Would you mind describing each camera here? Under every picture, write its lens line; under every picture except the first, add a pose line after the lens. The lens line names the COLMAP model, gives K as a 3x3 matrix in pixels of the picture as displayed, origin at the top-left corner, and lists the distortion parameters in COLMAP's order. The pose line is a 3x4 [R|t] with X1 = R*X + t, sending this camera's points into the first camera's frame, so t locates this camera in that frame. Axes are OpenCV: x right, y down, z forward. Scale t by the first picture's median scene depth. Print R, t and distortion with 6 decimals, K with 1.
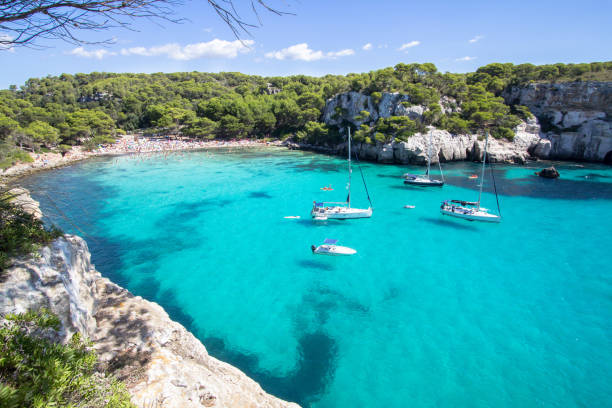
lens RADIAL K [[382.4, 0, 311.1], [0, 382.4, 192.9], [0, 0, 1]] dist [-0.014658, 0.013778]
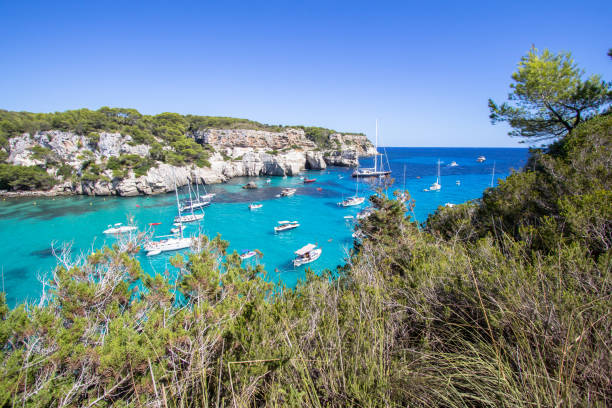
lens RADIAL K [[282.0, 0, 308.6], [0, 282.0, 210.7], [0, 0, 1]] dist [-0.012410, 0.000005]
pose [[0.533711, -0.196022, 0.822635, -0.190151], [0.181500, 0.976648, 0.114966, -0.031583], [-0.825960, 0.087949, 0.556826, 0.092751]]
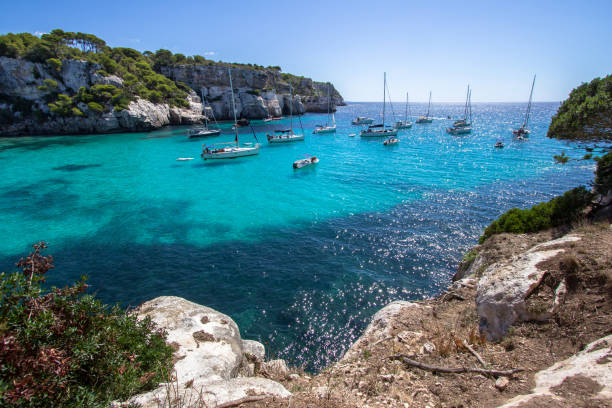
lens RADIAL K [[294.8, 0, 309.7], [0, 294.8, 203.1], [0, 0, 1]] dist [-0.012406, 0.001445]
pose [[0.400268, -0.309195, 0.862661, -0.272684], [0.214538, 0.946817, 0.239814, 0.018643], [-0.890931, 0.089084, 0.445315, 0.197427]]
